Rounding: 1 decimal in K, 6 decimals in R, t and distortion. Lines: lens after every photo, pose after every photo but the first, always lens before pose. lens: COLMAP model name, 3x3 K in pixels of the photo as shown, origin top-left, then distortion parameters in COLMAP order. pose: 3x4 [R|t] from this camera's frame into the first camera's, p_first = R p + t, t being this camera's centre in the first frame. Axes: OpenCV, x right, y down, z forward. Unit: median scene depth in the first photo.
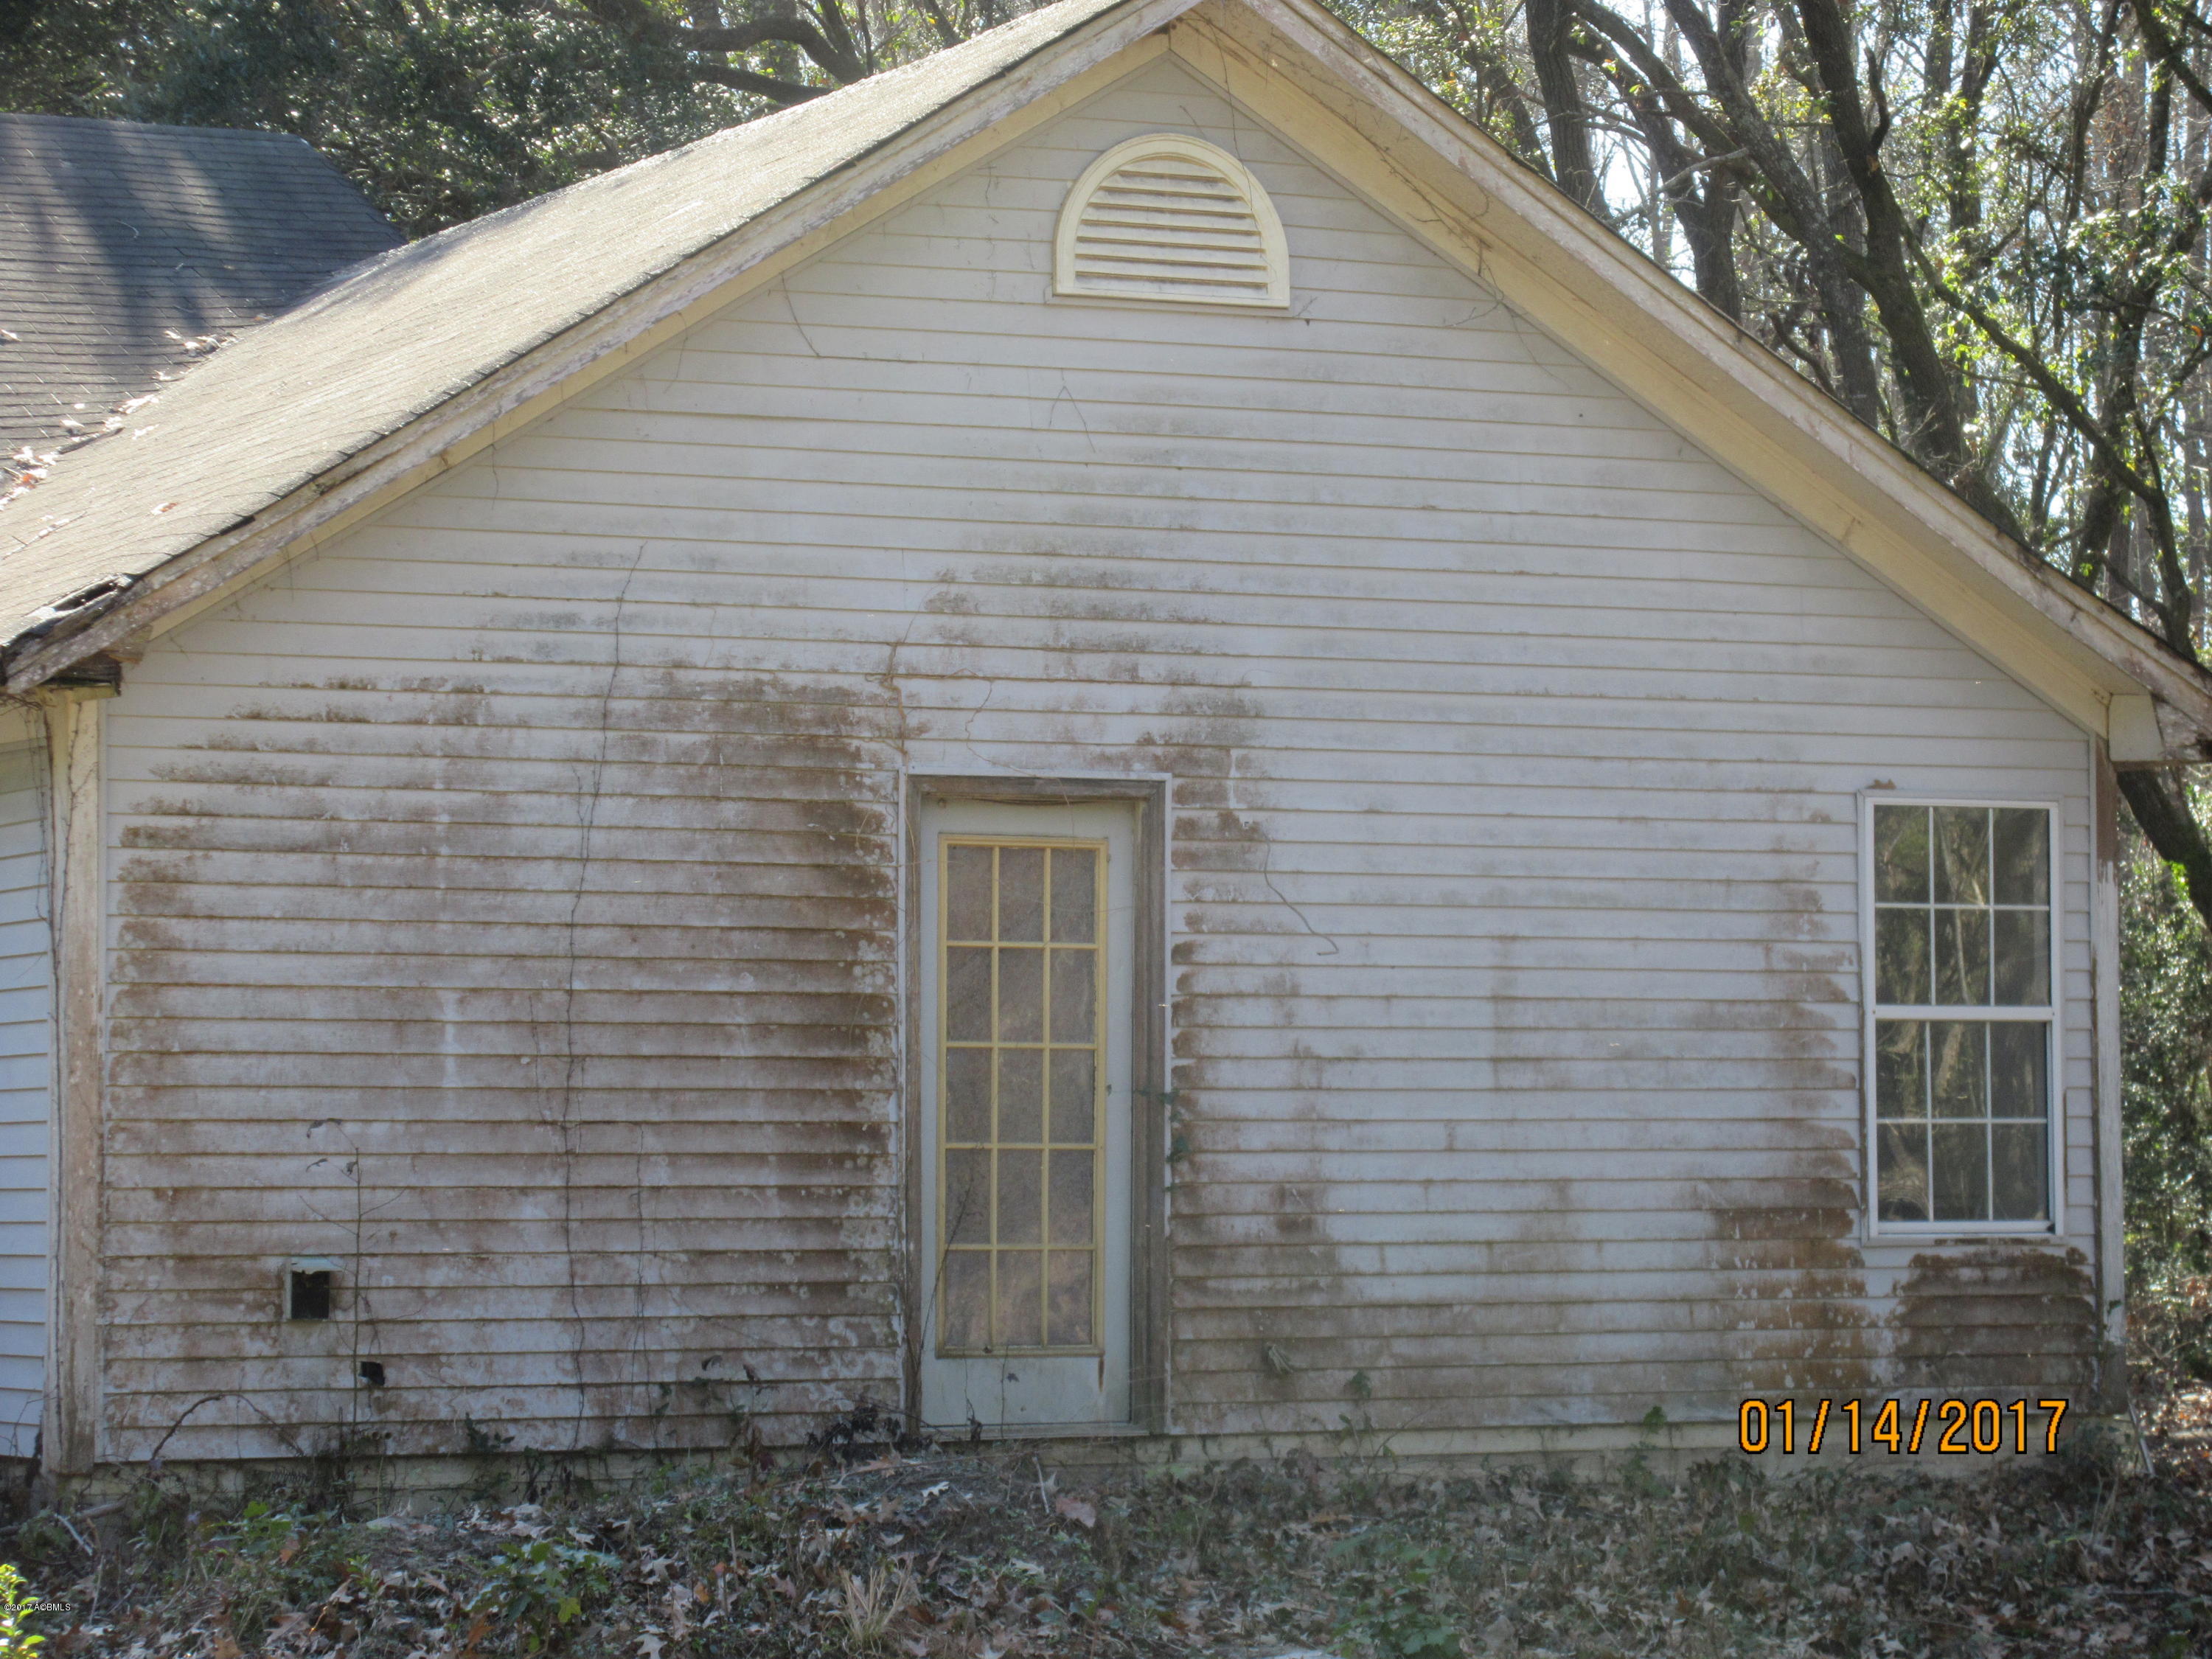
lens RADIAL K [[6507.8, 0, 1106.0], [0, 6507.8, 829.5], [0, 0, 1]] dist [0.138145, 0.815529]
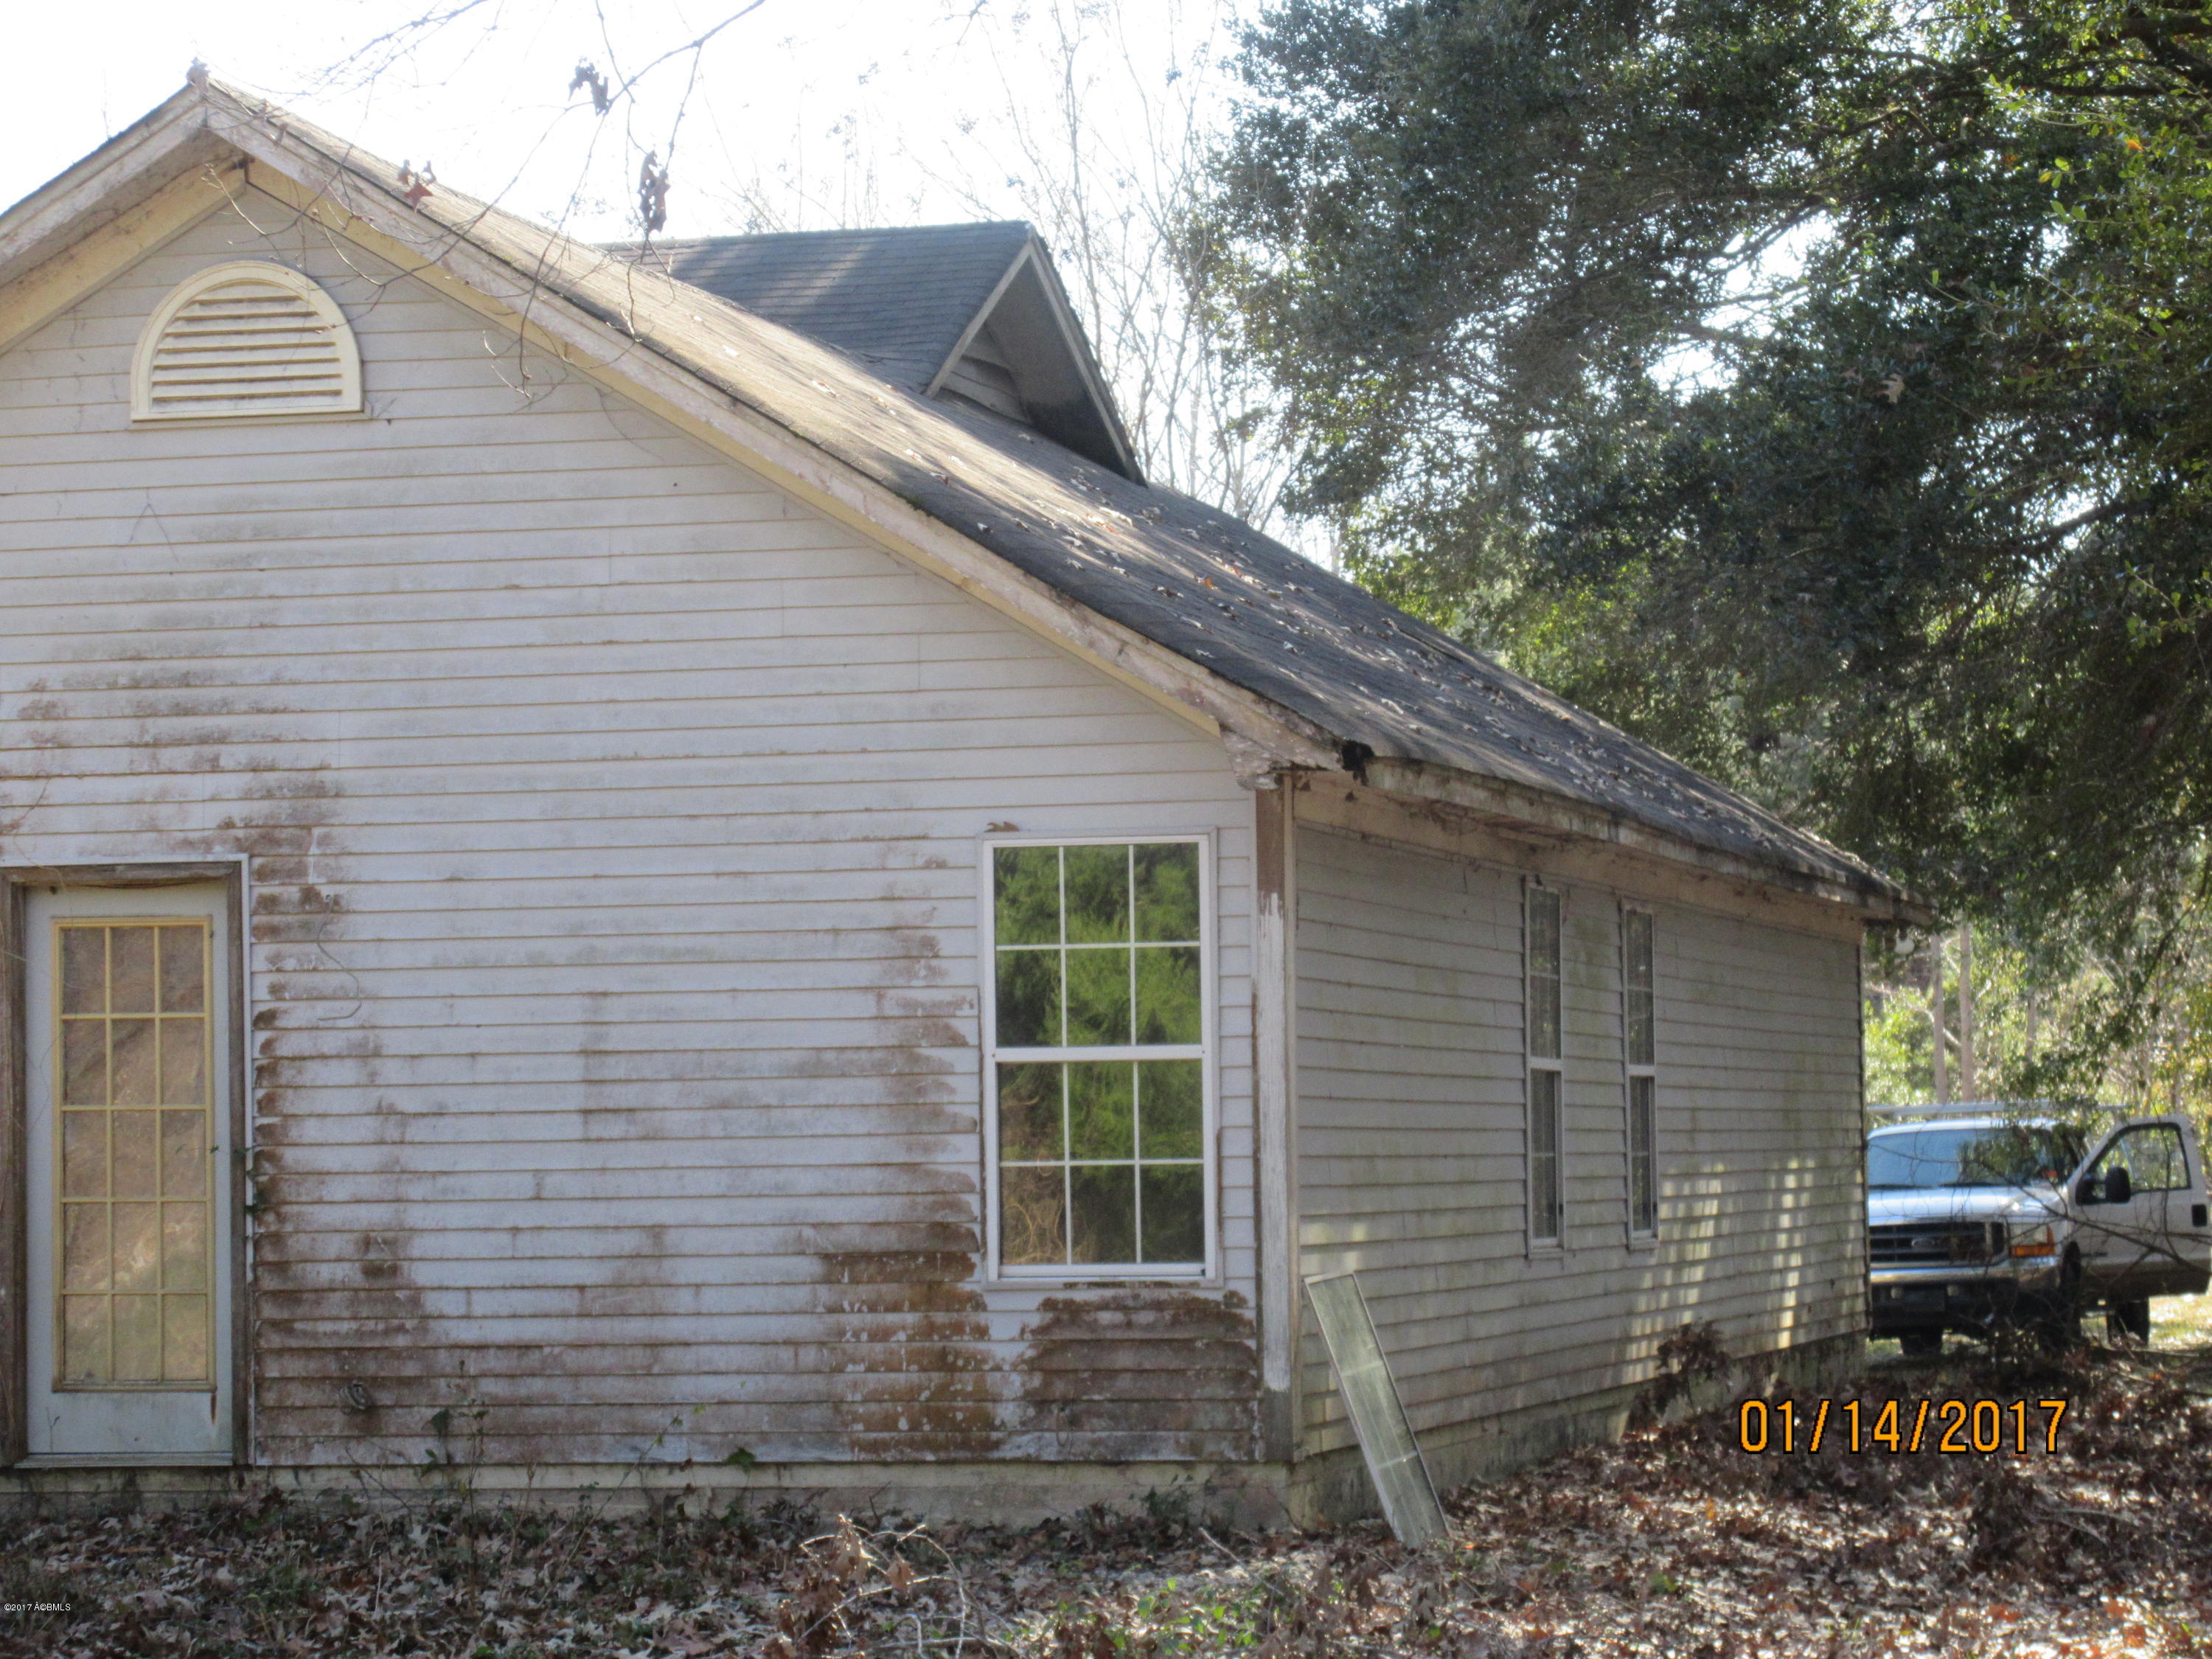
lens RADIAL K [[6507.8, 0, 1106.0], [0, 6507.8, 829.5], [0, 0, 1]] dist [0.138145, 0.815529]
pose [[0.764184, -0.036121, -0.643986, 0.795262], [0.045148, 0.998977, -0.002458, -0.003440], [0.643416, -0.027196, 0.765033, 0.255876]]
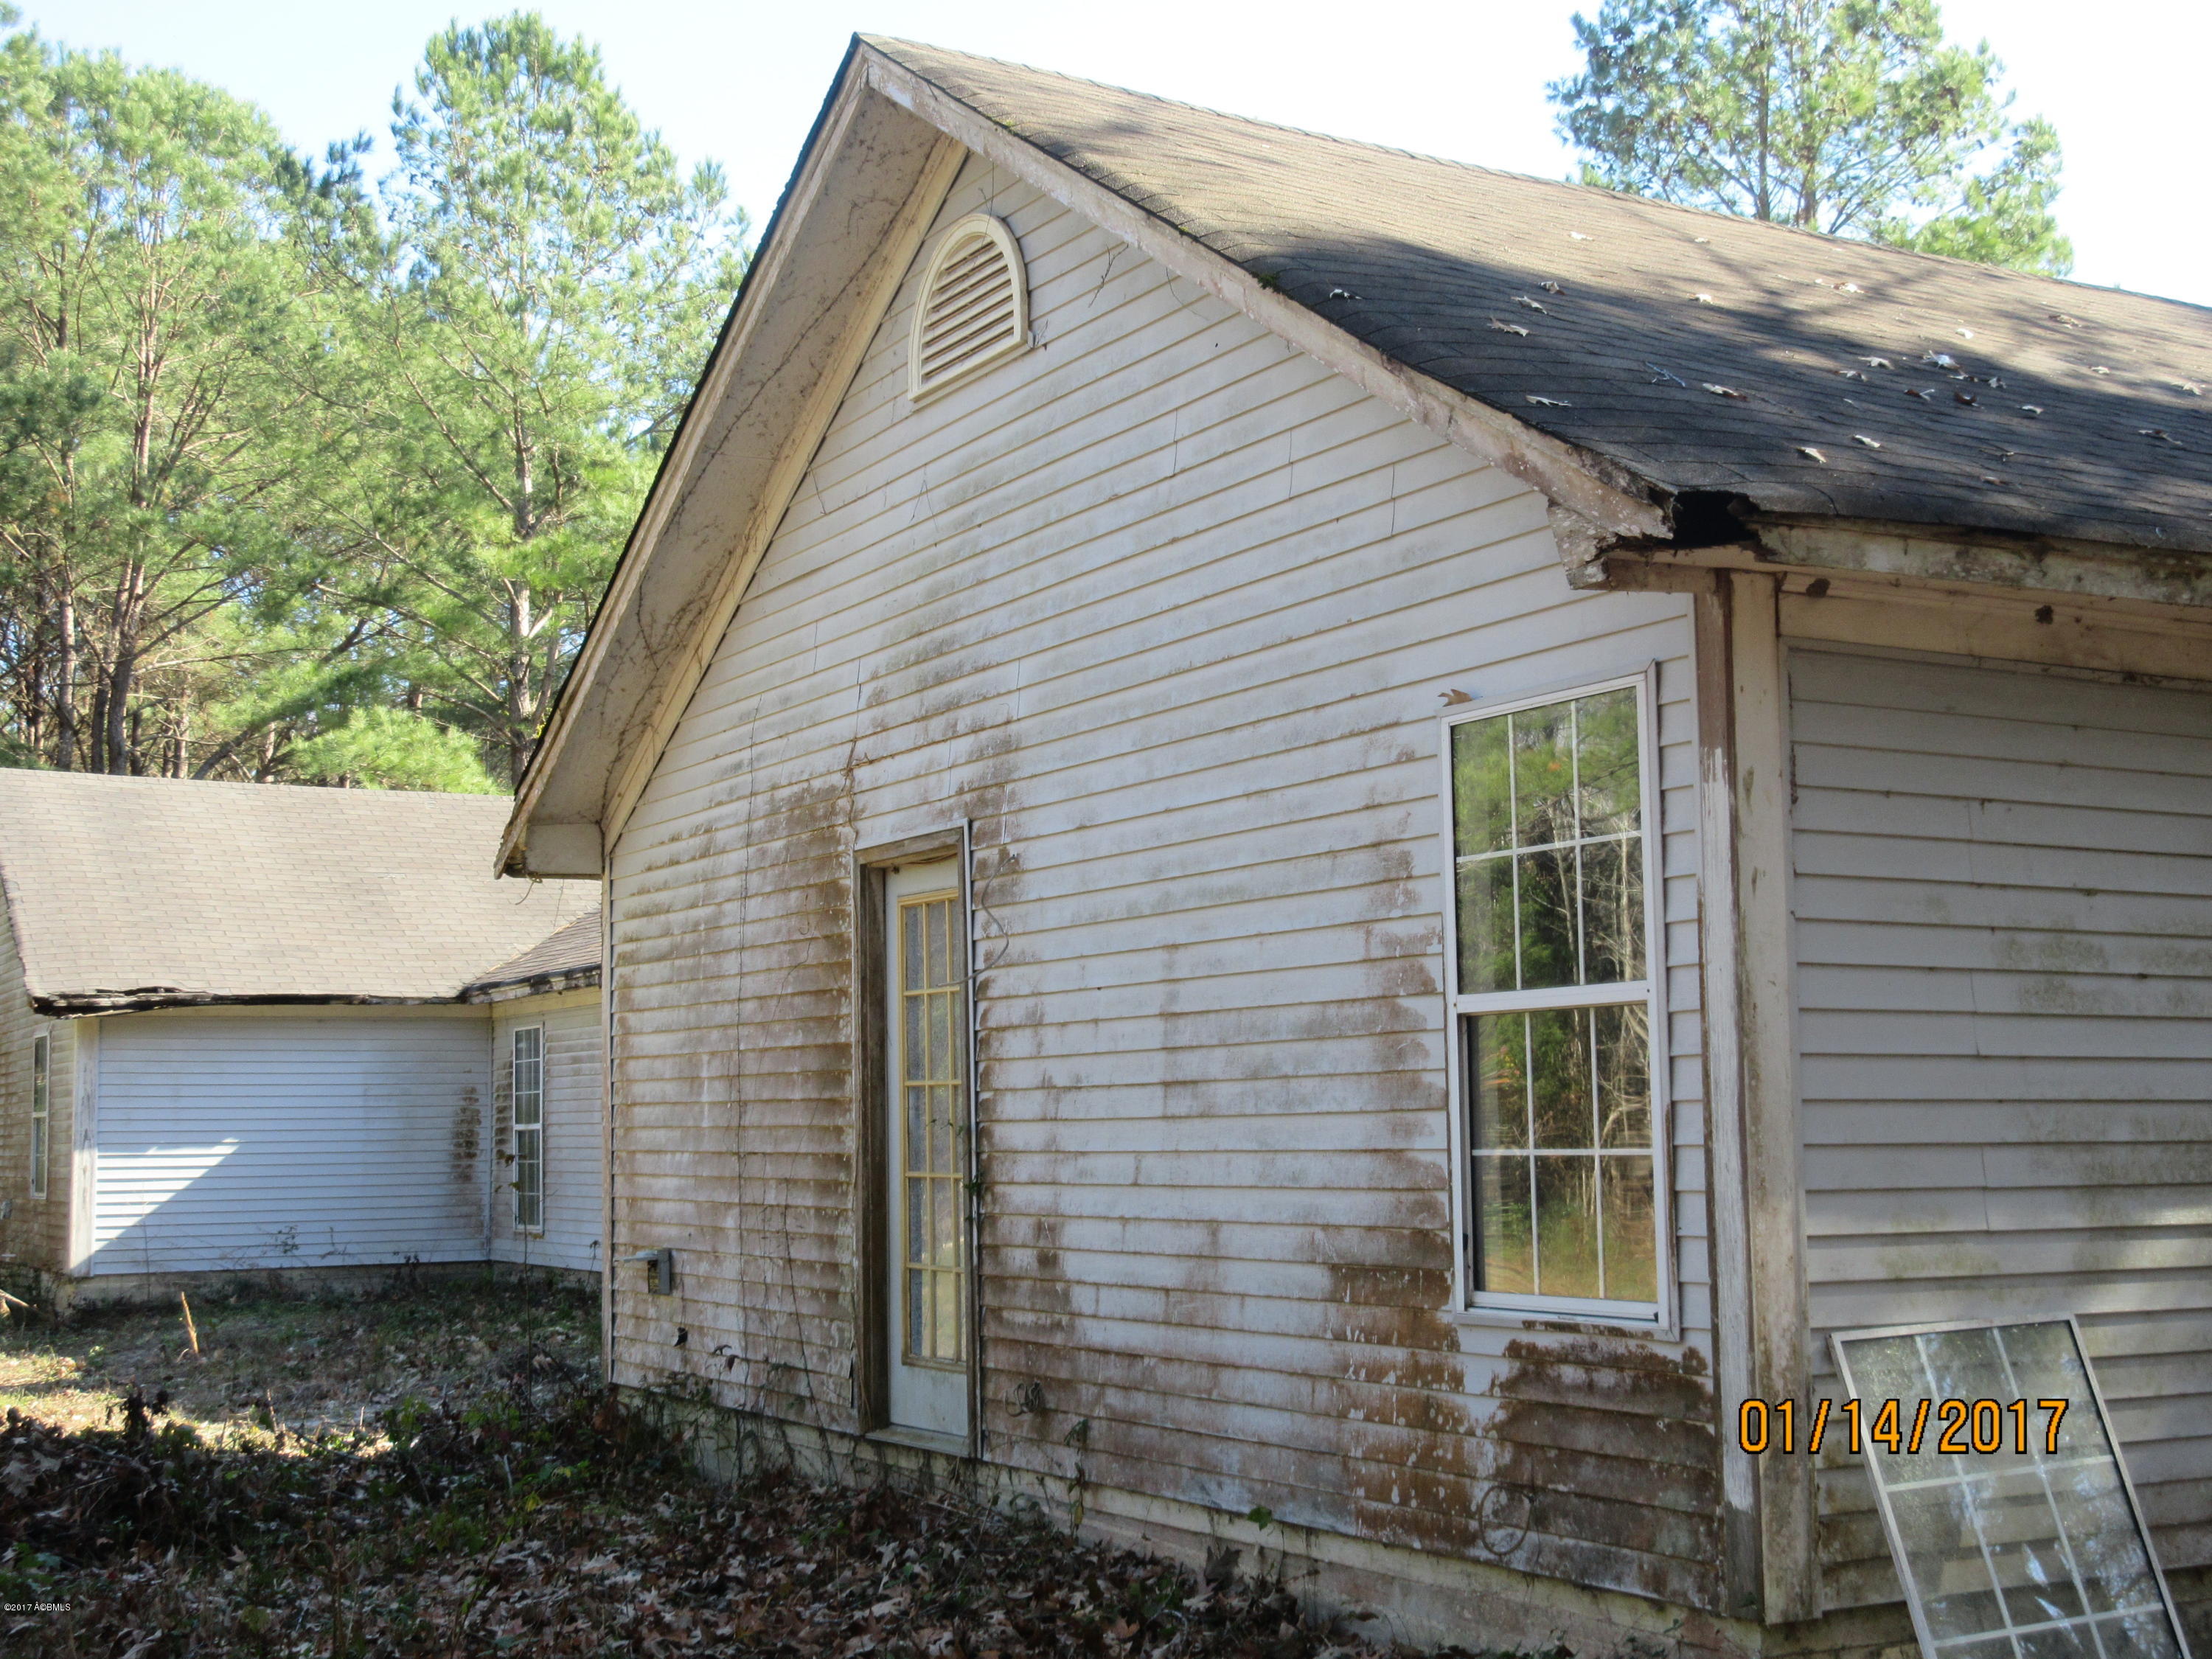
lens RADIAL K [[2807.6, 0, 1106.0], [0, 2807.6, 829.5], [0, 0, 1]] dist [0.012774, 0.050506]
pose [[0.058919, -0.103008, -0.992934, 0.445783], [0.065801, 0.992900, -0.099099, 0.038232], [0.996092, -0.059497, 0.065278, 0.966352]]
